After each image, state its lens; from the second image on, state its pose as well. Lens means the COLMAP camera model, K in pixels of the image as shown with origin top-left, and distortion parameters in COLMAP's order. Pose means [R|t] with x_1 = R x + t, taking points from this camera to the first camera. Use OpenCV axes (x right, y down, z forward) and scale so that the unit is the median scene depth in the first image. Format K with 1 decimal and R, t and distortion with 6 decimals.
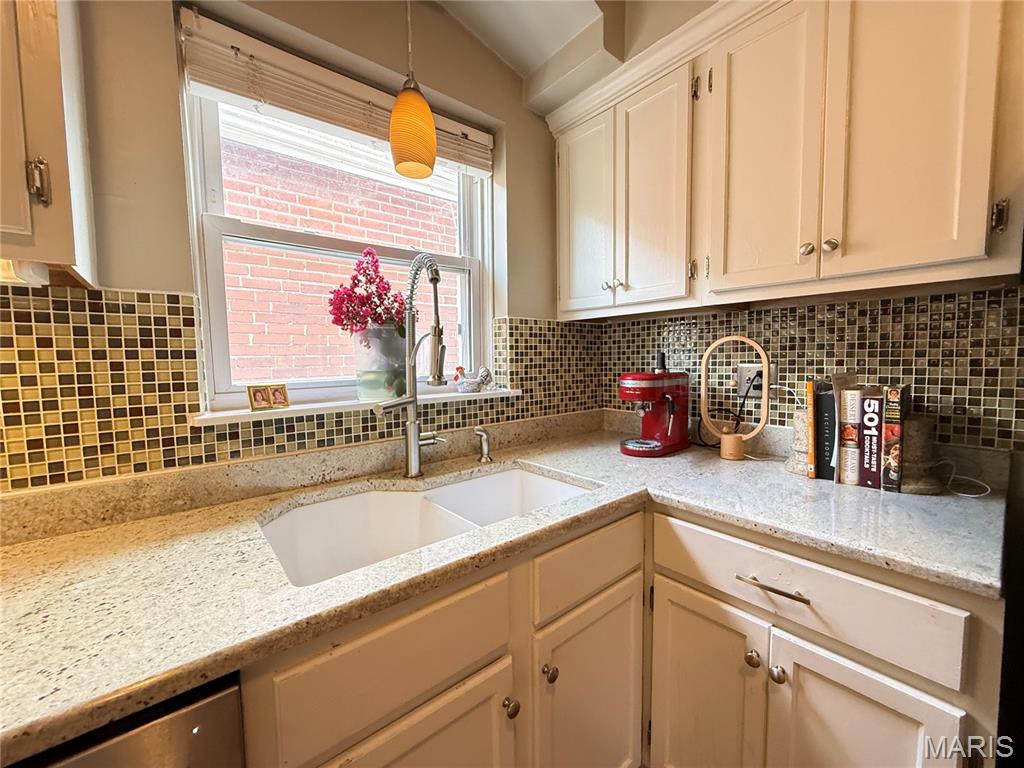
lens RADIAL K [[406.8, 0, 512.7], [0, 406.8, 385.5], [0, 0, 1]] dist [0.002273, -0.000702]
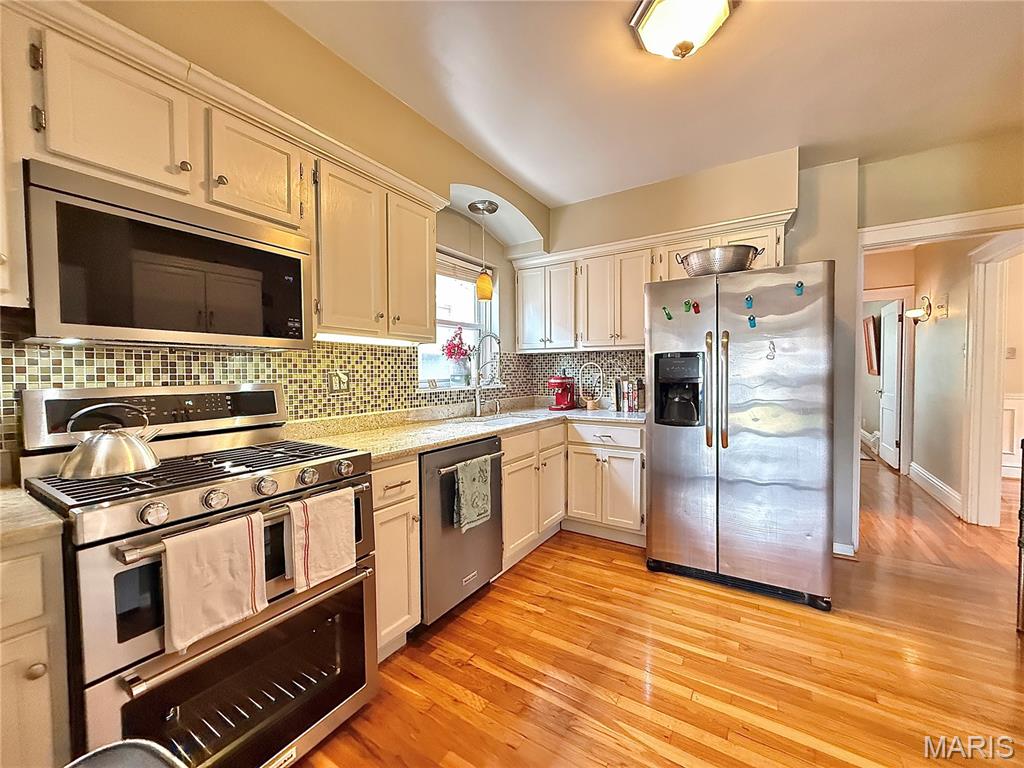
lens RADIAL K [[406.8, 0, 515.3], [0, 406.8, 384.6], [0, 0, 1]] dist [0.002273, -0.000702]
pose [[0.949822, -0.002770, 0.312779, -0.849327], [0.015451, 0.999156, -0.038071, 0.130247], [-0.312410, 0.040993, 0.949063, -1.528644]]
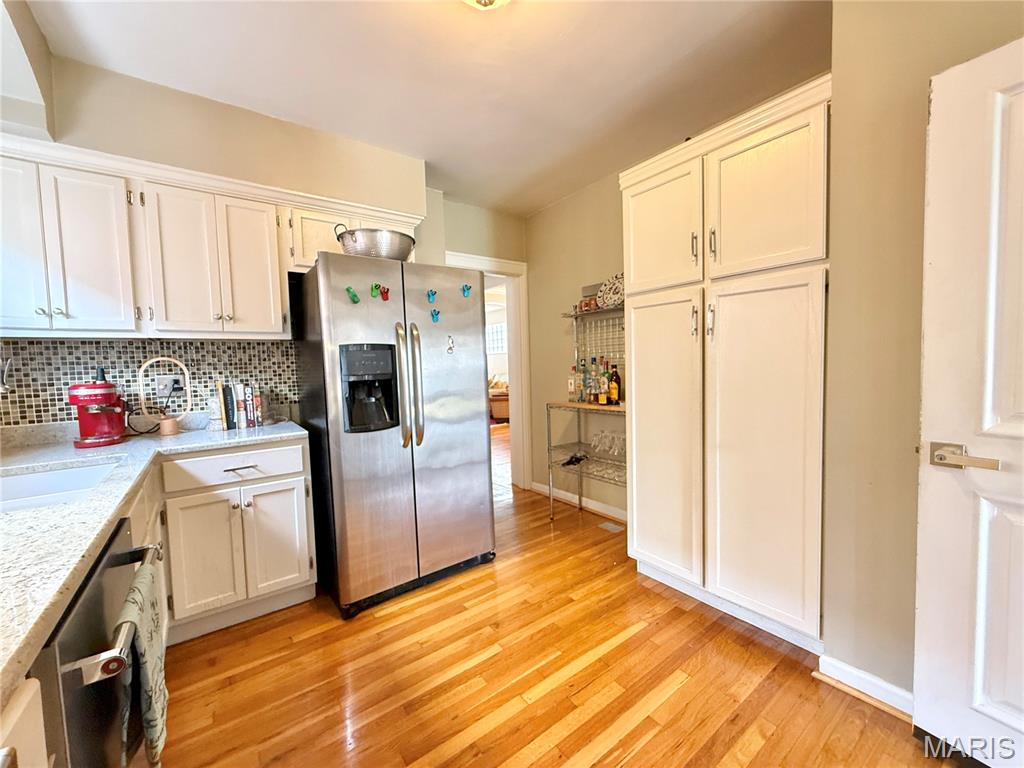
lens RADIAL K [[406.8, 0, 510.9], [0, 406.8, 384.3], [0, 0, 1]] dist [0.002273, -0.000702]
pose [[0.054434, -0.040879, 0.997680, -1.129012], [0.096871, 0.994665, 0.035471, 0.067348], [-0.993807, 0.094715, 0.058103, -0.502968]]
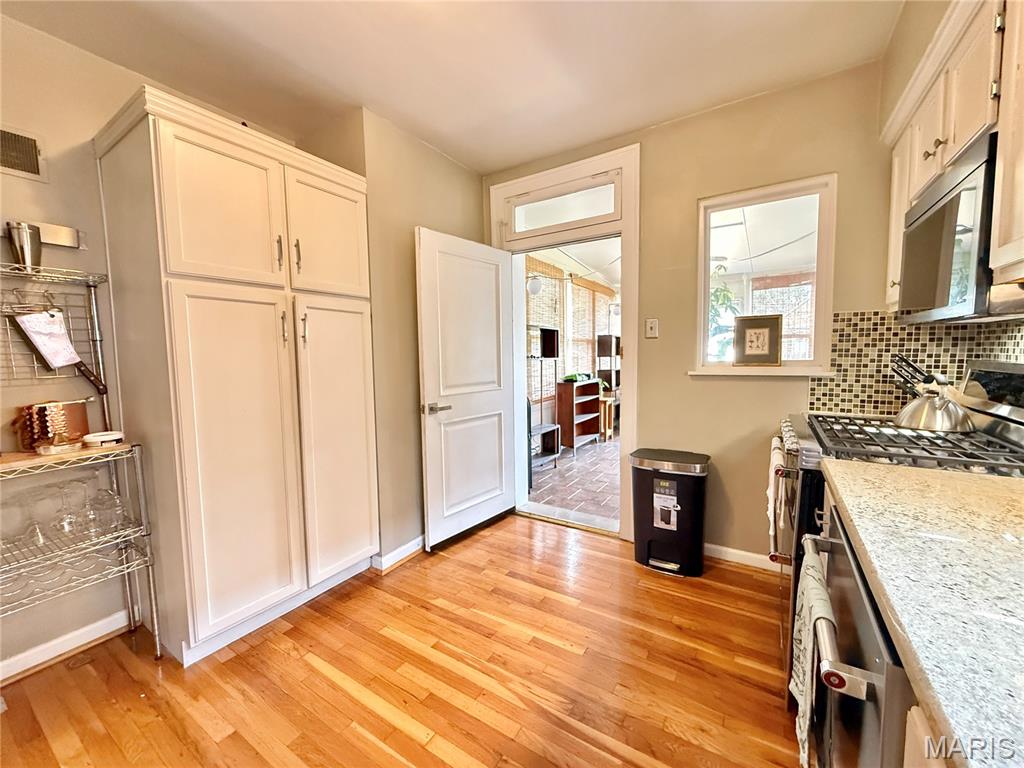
lens RADIAL K [[406.8, 0, 506.5], [0, 406.8, 385.1], [0, 0, 1]] dist [0.002273, -0.000702]
pose [[-0.953783, 0.053825, -0.295638, 0.224673], [0.009395, 0.988688, 0.149694, -0.064142], [0.300350, 0.139998, -0.943499, 0.665041]]
